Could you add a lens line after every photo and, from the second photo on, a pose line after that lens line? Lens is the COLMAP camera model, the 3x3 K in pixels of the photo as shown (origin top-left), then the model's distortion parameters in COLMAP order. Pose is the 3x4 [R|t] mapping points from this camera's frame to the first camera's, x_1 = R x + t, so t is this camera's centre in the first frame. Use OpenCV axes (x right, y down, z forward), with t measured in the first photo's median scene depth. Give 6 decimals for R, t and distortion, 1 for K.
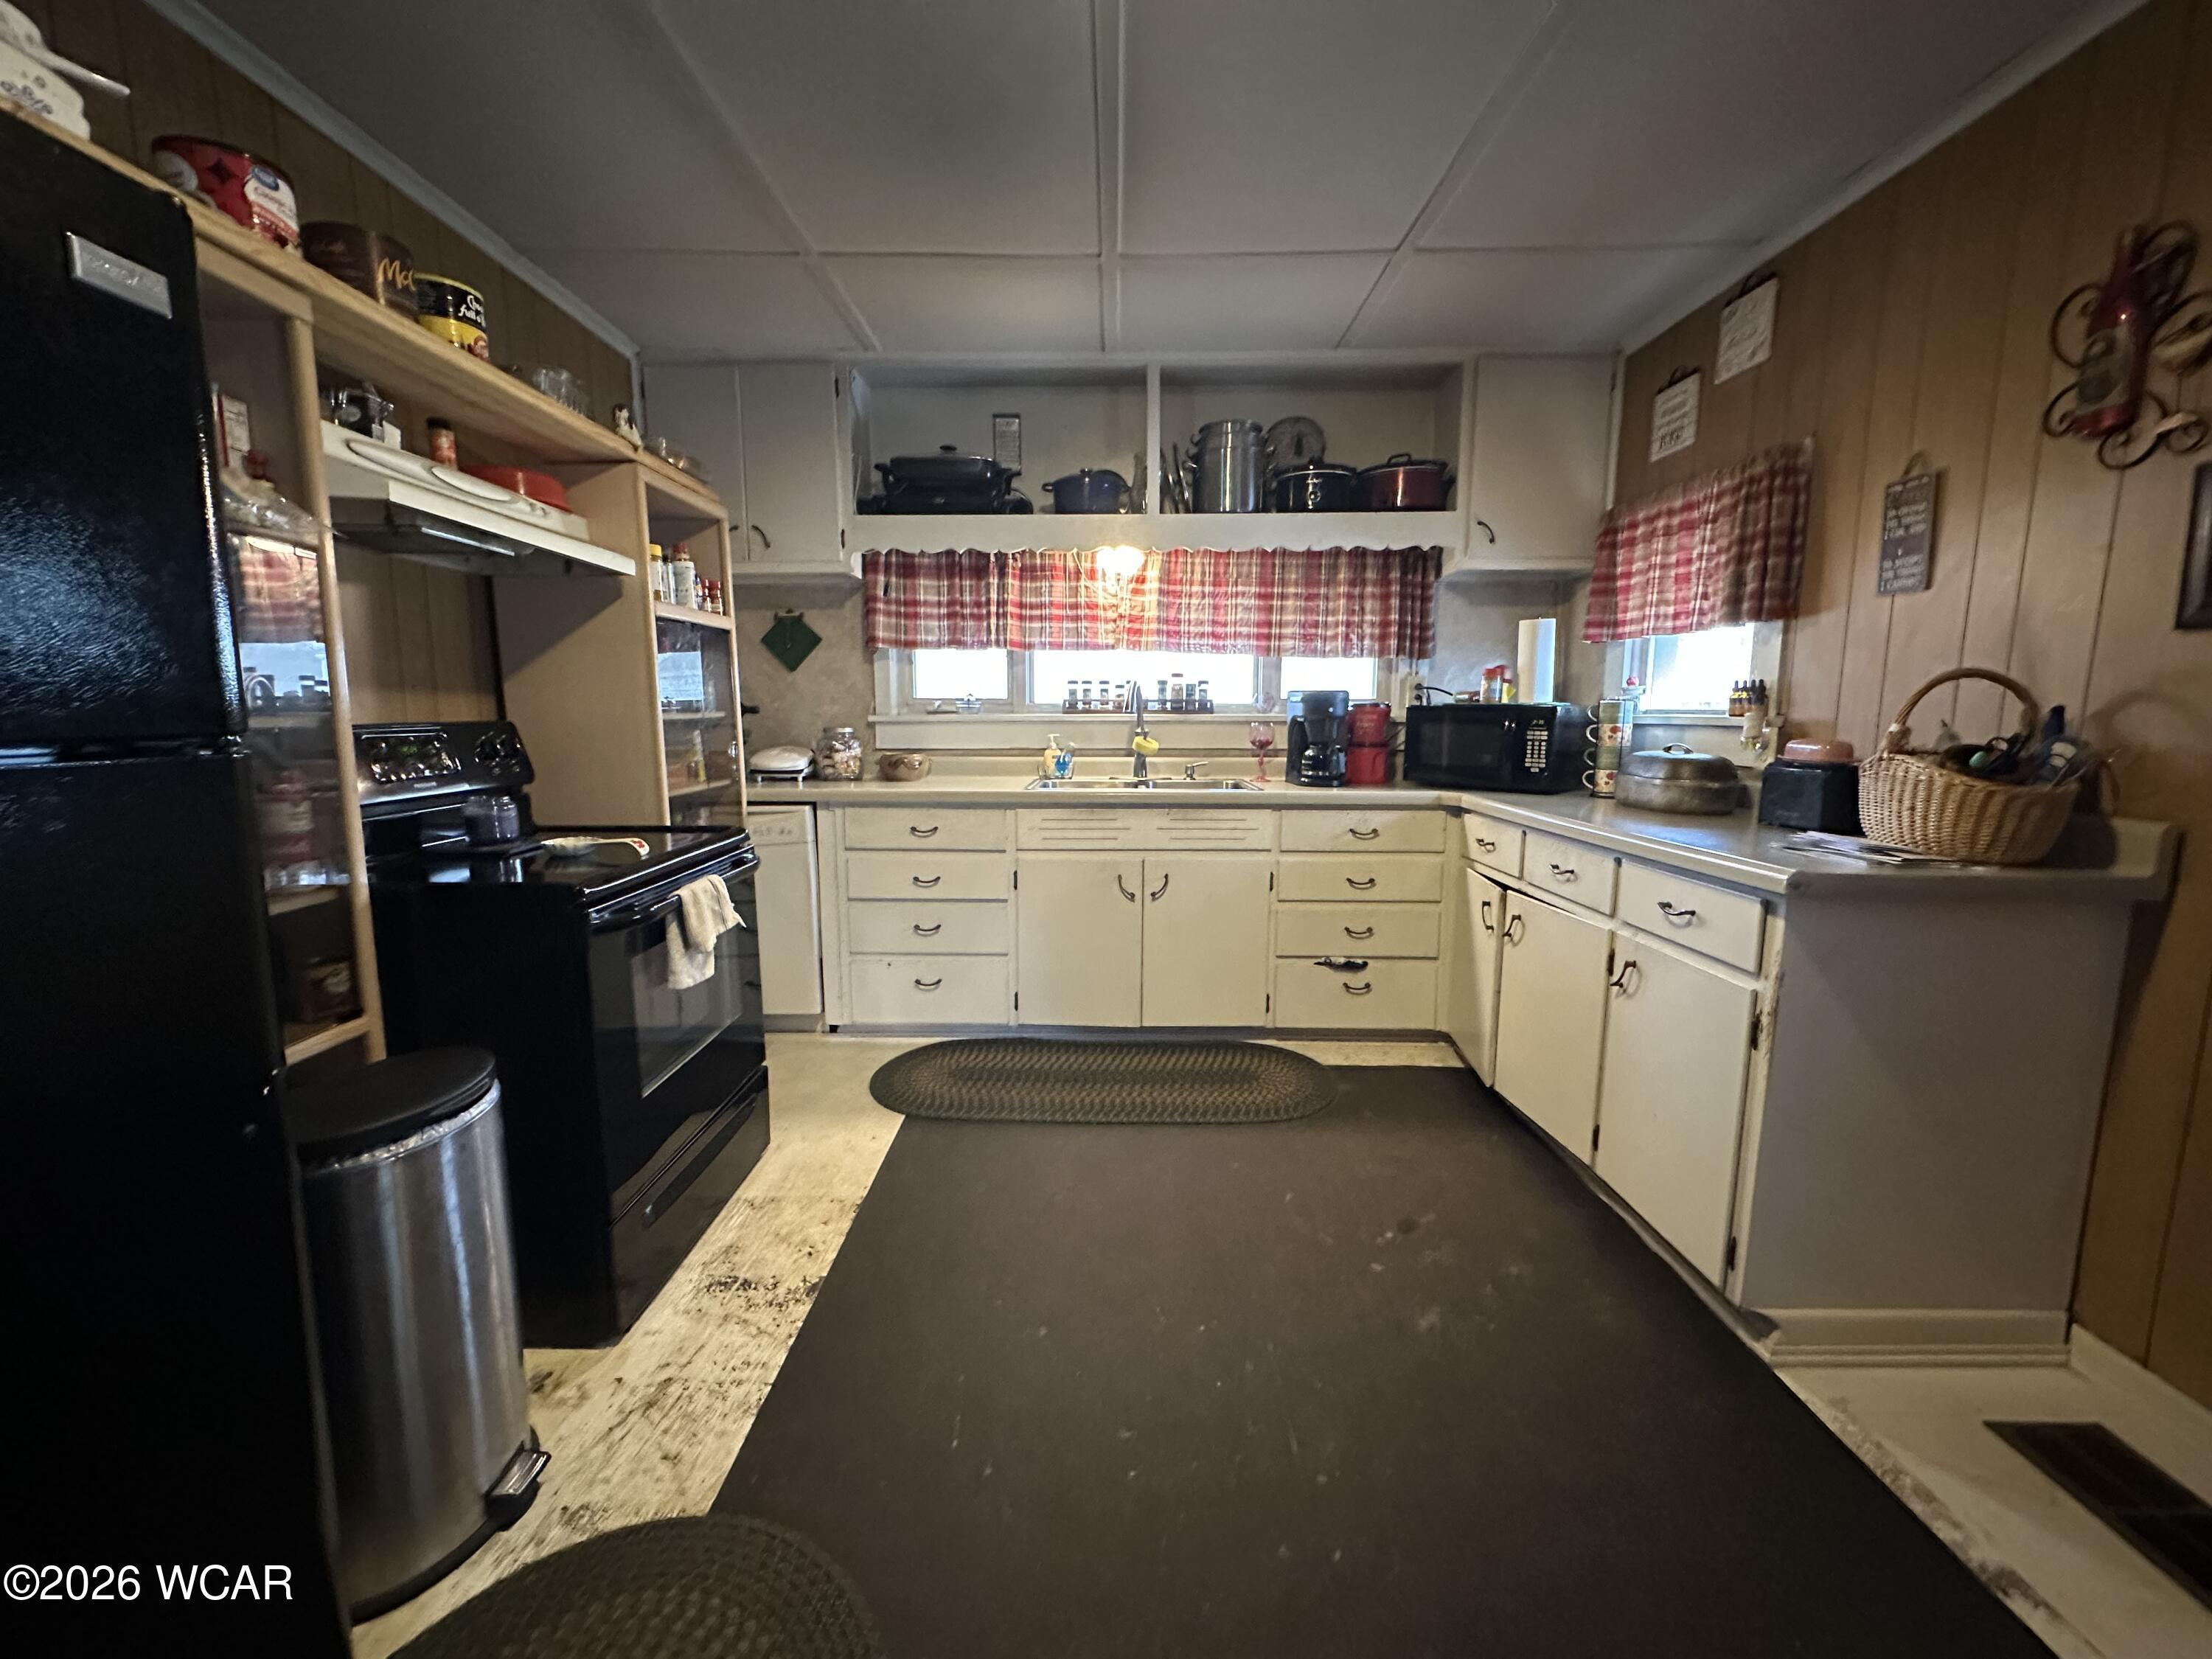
lens RADIAL K [[877.4, 0, 1101.6], [0, 877.4, 831.5], [0, 0, 1]] dist [-0.000422, 0.000500]
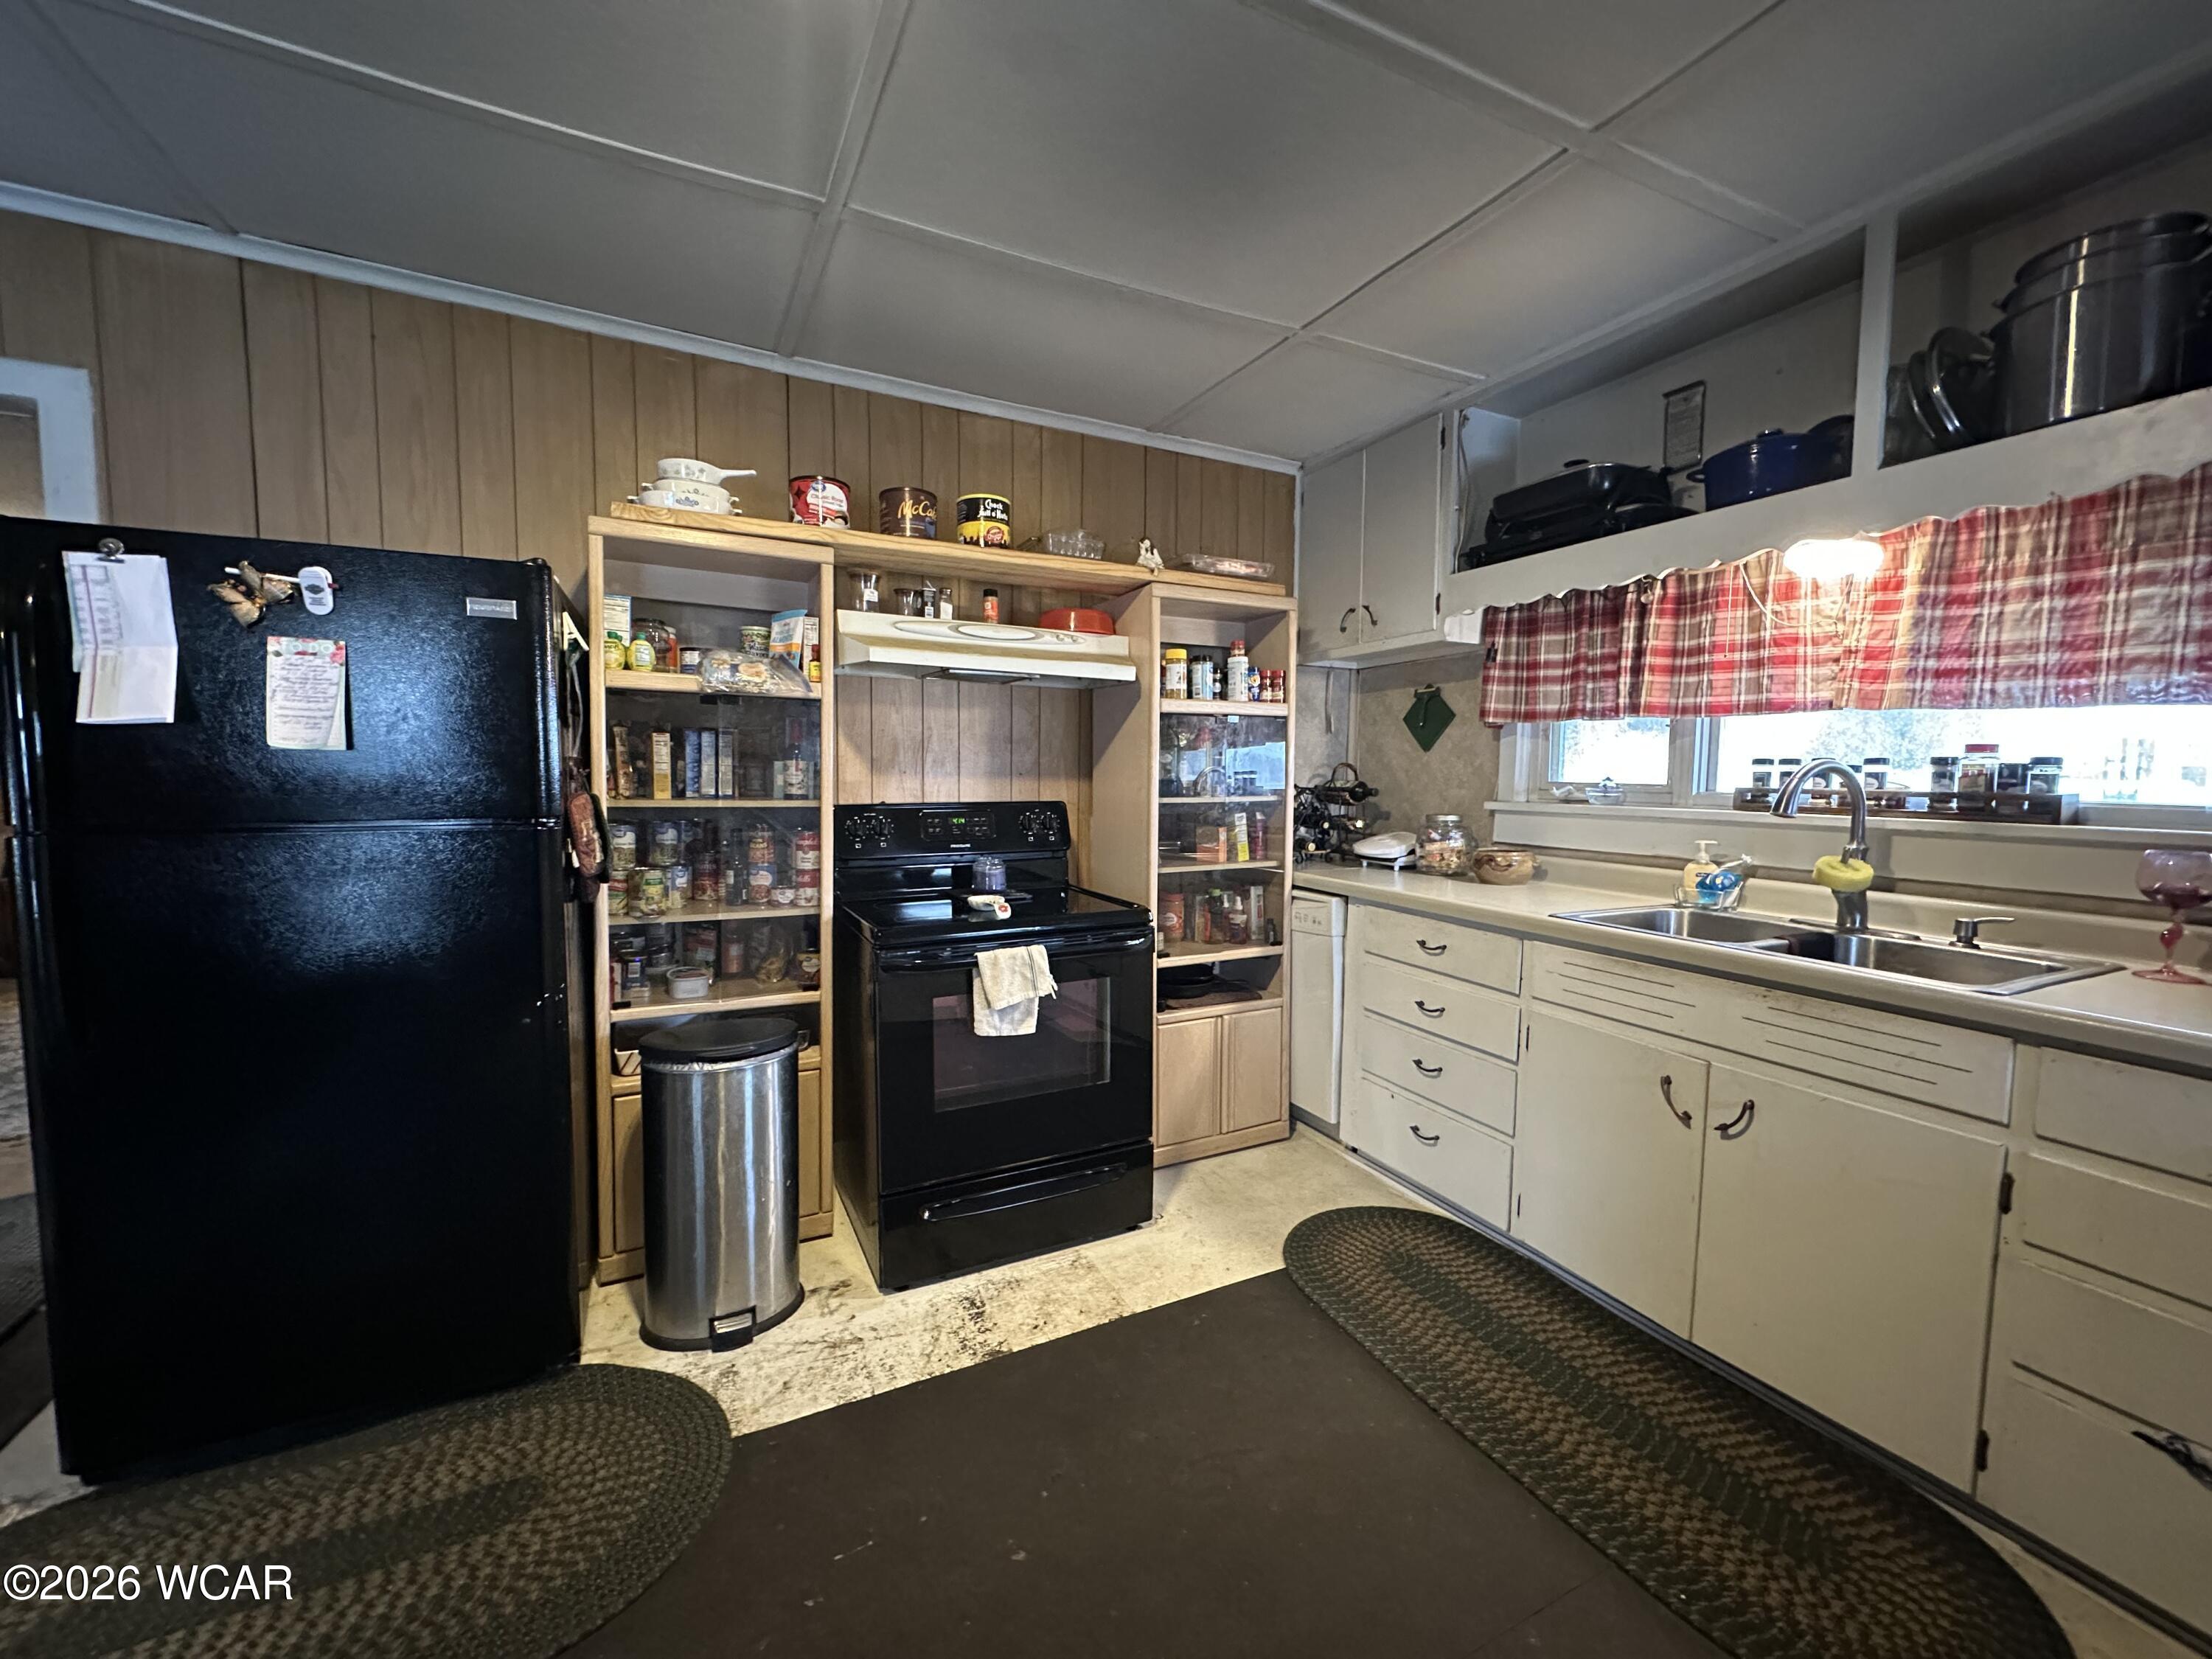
lens RADIAL K [[877.4, 0, 1101.6], [0, 877.4, 831.5], [0, 0, 1]] dist [-0.000422, 0.000500]
pose [[0.453419, 0.066826, -0.888789, 0.332301], [-0.130737, 0.991386, 0.007845, -0.065091], [0.881657, 0.112640, 0.458250, 0.304078]]
